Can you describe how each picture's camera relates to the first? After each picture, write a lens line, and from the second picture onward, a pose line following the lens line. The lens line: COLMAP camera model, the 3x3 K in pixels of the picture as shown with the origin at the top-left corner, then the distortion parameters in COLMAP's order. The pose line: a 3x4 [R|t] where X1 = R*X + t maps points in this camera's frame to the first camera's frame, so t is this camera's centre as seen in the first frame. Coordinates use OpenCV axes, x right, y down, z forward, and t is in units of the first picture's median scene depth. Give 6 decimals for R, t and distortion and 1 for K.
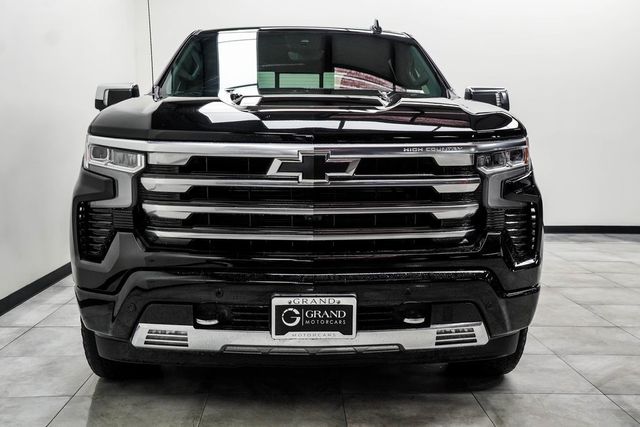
lens RADIAL K [[727.7, 0, 323.2], [0, 727.7, 212.6], [0, 0, 1]] dist [-0.003013, 0.000000]
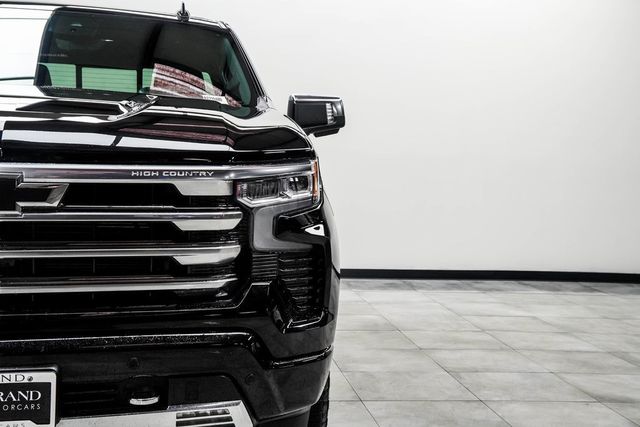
lens RADIAL K [[922.3, 0, 332.8], [0, 922.3, 220.4], [0, 0, 1]] dist [0.202248, 0.000000]
pose [[0.991754, 0.012665, 0.127529, 0.184641], [-0.008455, 0.999403, -0.033498, -0.006278], [-0.127877, 0.032143, 0.991269, 0.013462]]
